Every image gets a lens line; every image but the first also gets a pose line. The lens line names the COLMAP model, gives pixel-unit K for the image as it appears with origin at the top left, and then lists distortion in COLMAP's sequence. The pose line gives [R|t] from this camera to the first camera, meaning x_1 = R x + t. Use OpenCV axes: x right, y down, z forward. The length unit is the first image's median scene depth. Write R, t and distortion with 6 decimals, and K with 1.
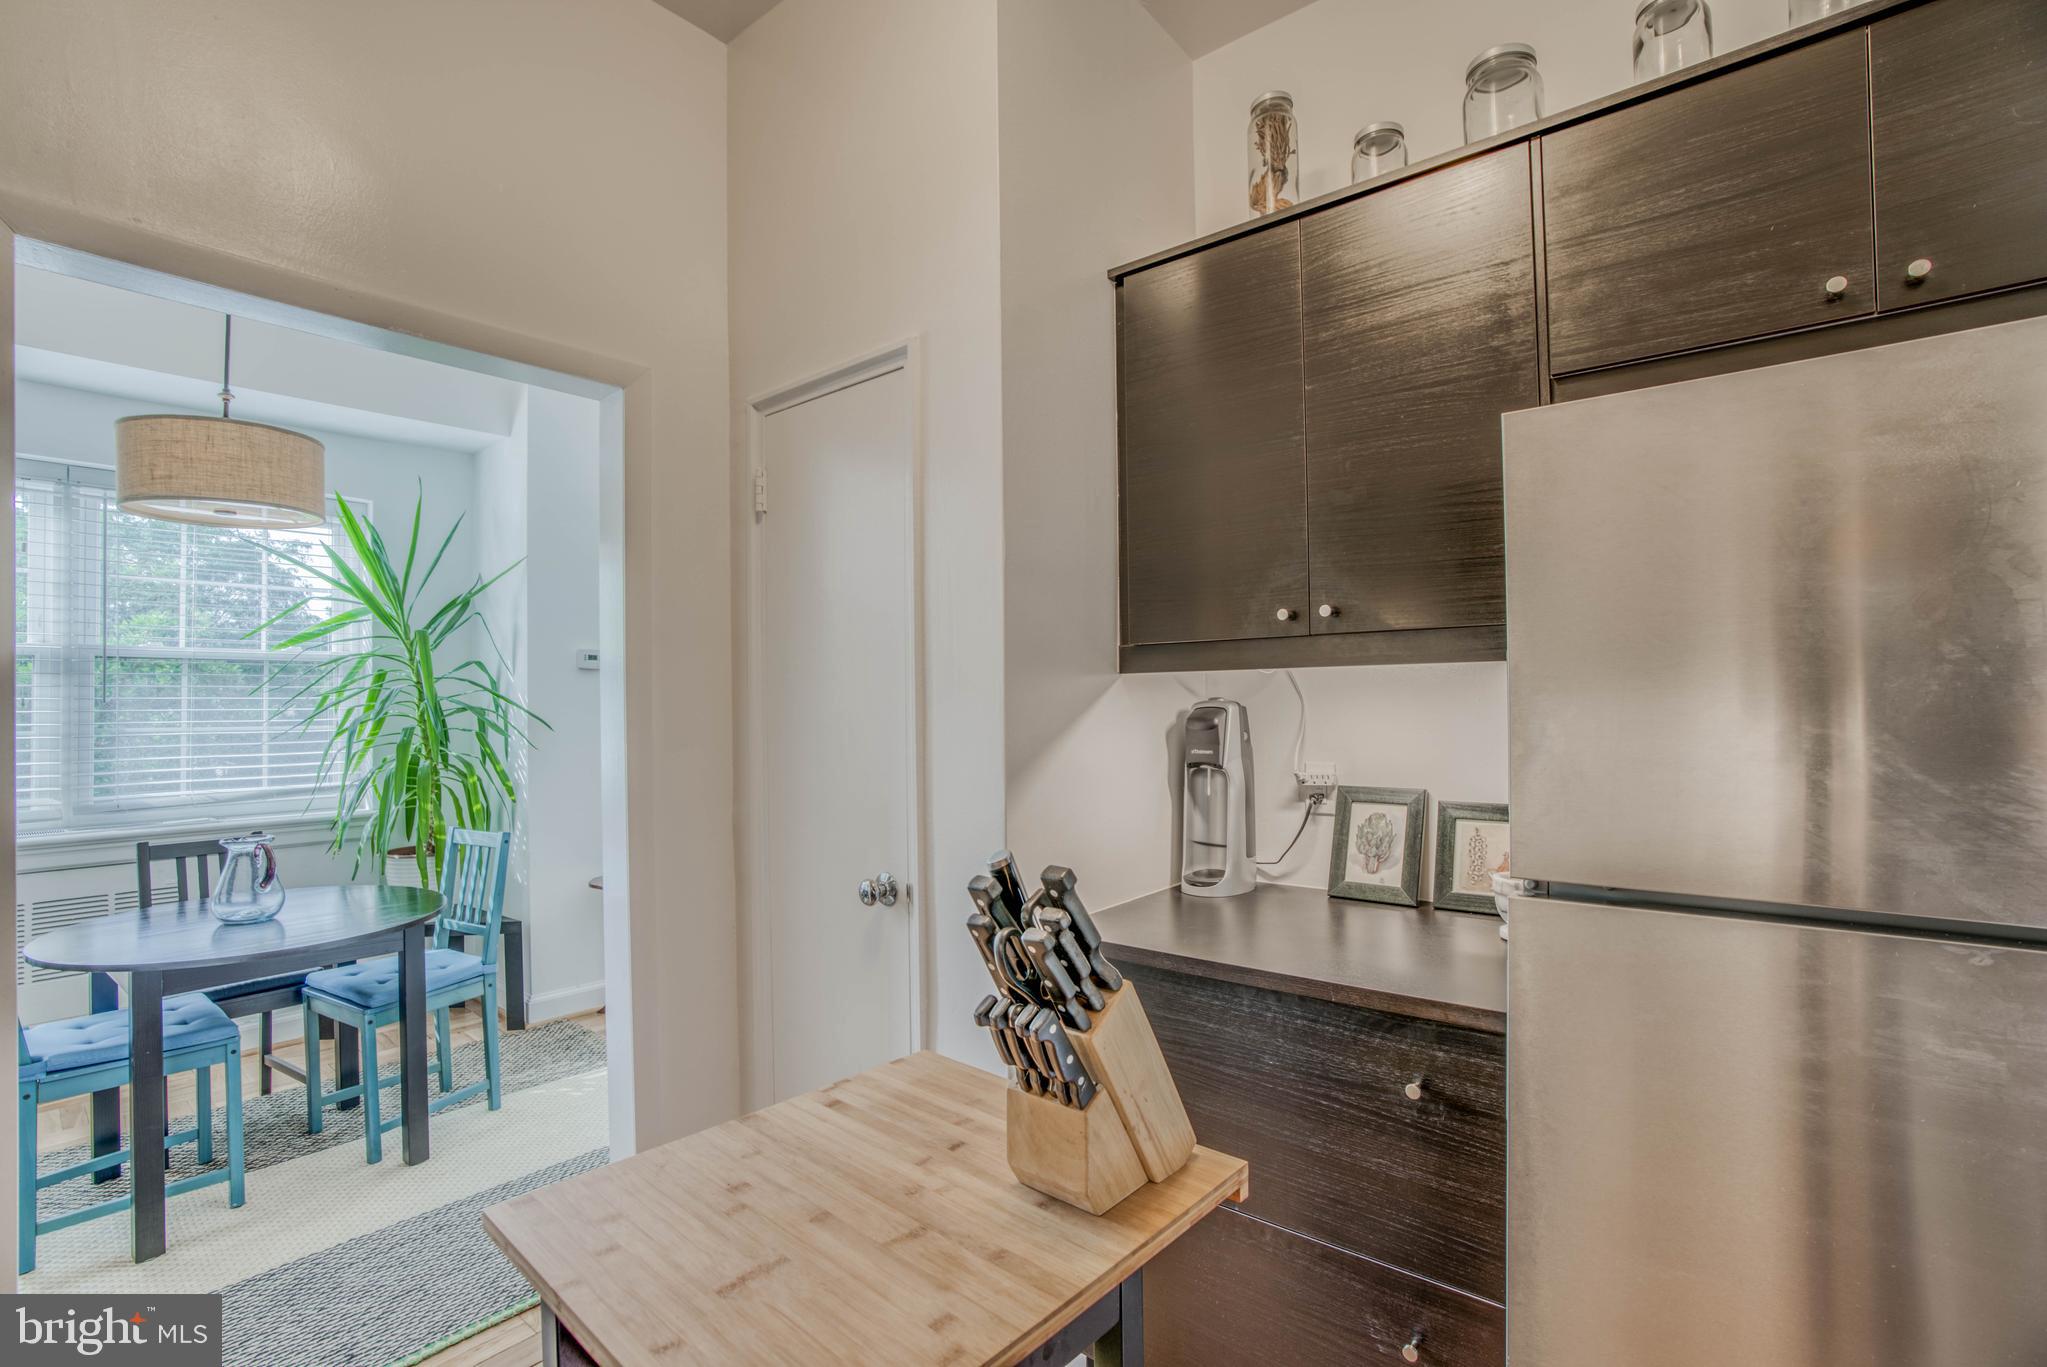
lens RADIAL K [[938.2, 0, 1022.5], [0, 938.2, 688.3], [0, 0, 1]] dist [-0.066401, 0.025336]
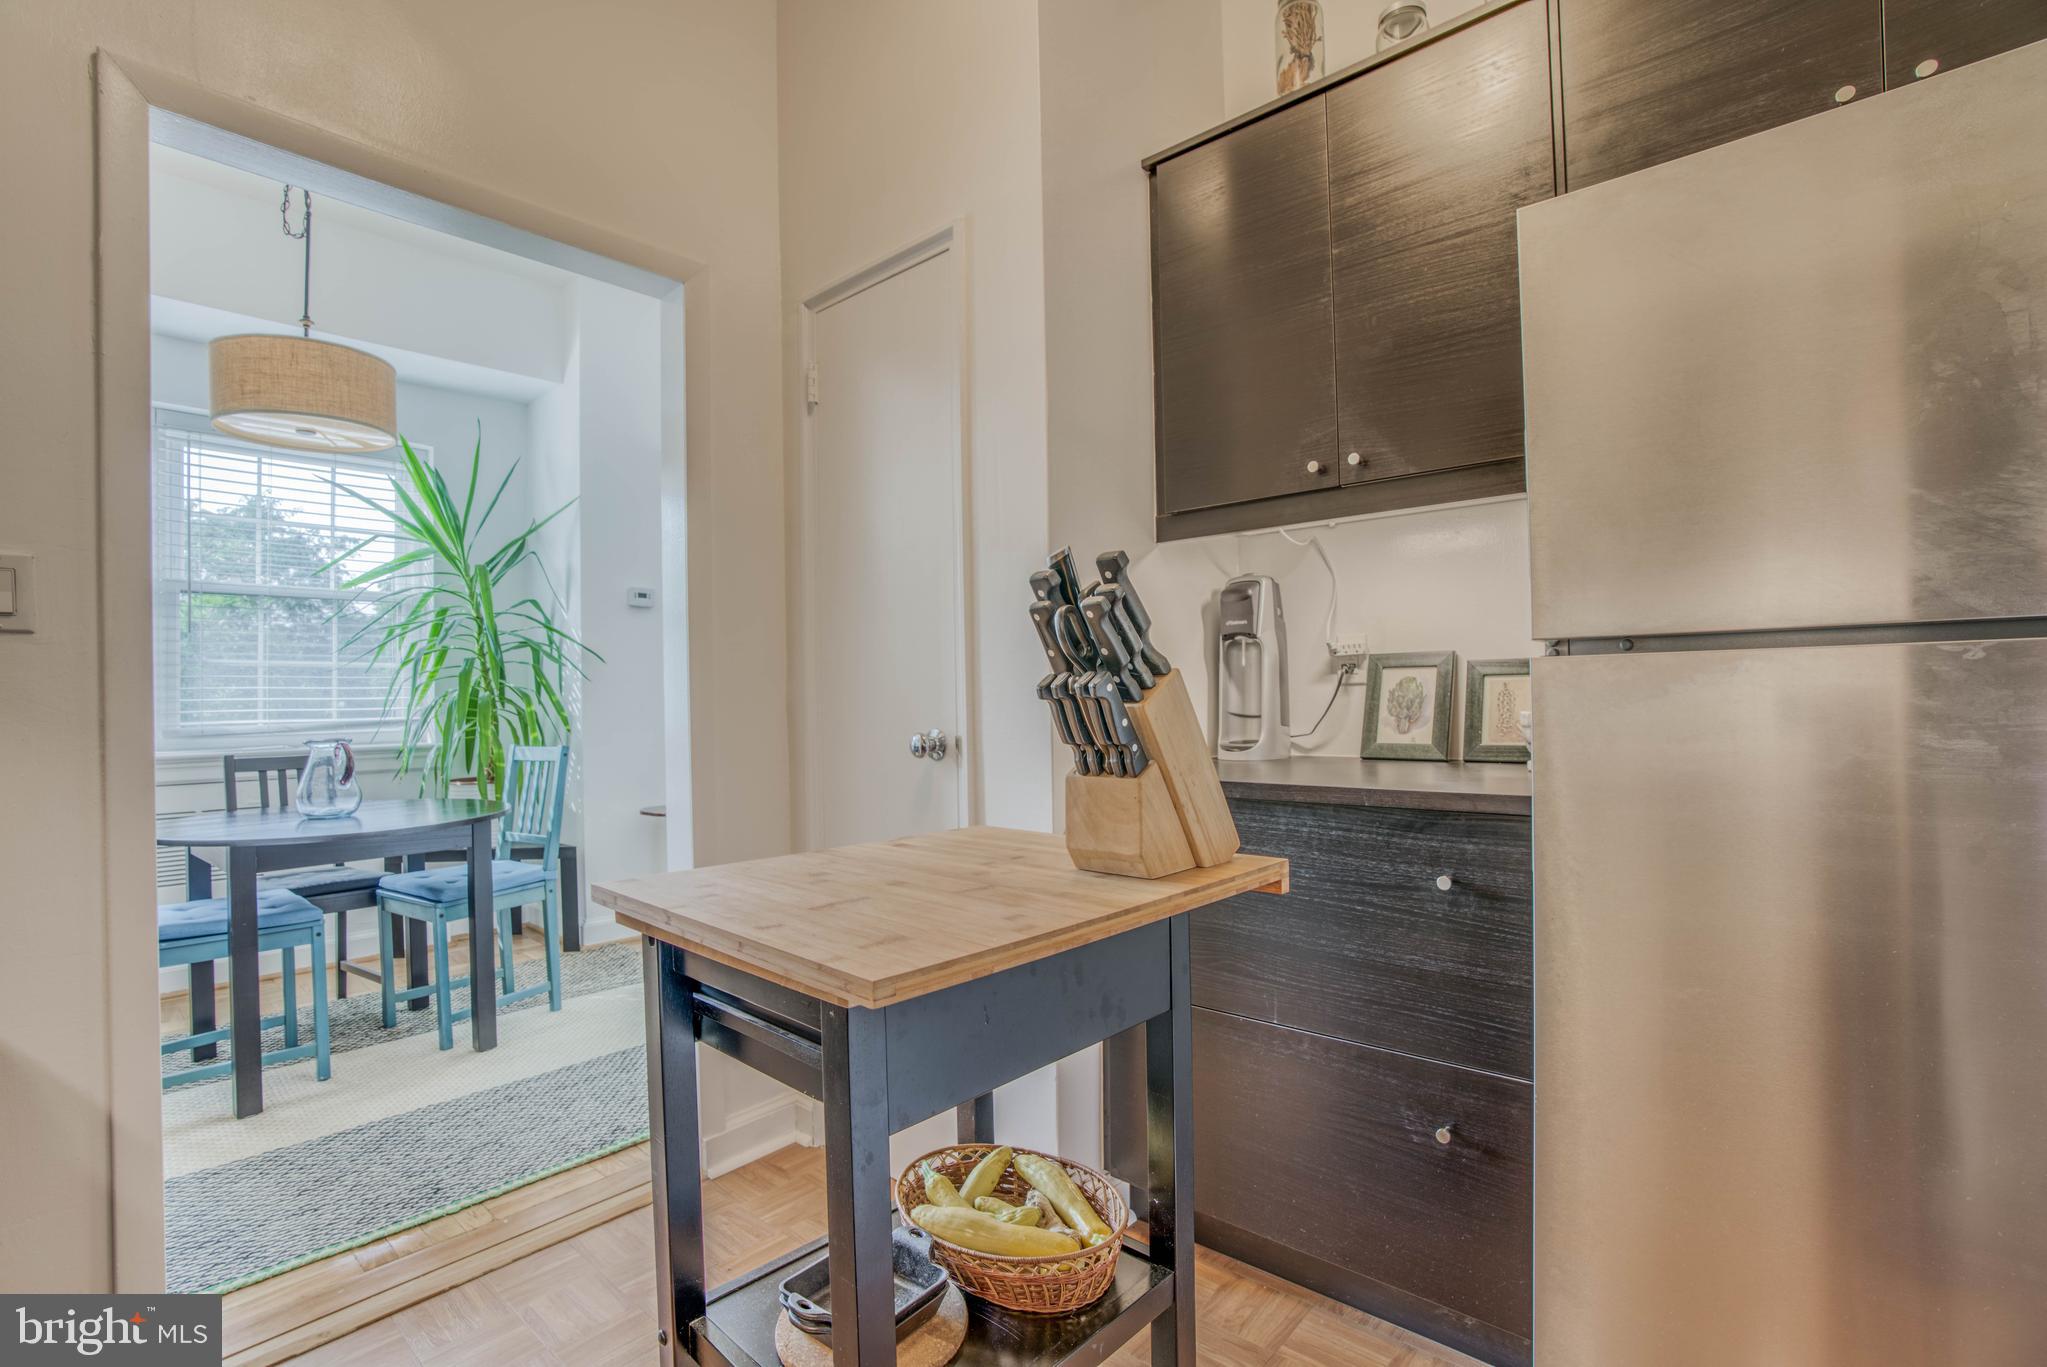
lens RADIAL K [[938.2, 0, 1021.5], [0, 938.2, 695.6], [0, 0, 1]] dist [-0.066401, 0.025336]
pose [[0.999441, -0.006980, -0.032688, -0.014571], [0.007123, 0.999966, 0.004273, 0.154079], [0.032657, -0.004503, 0.999456, -0.048767]]
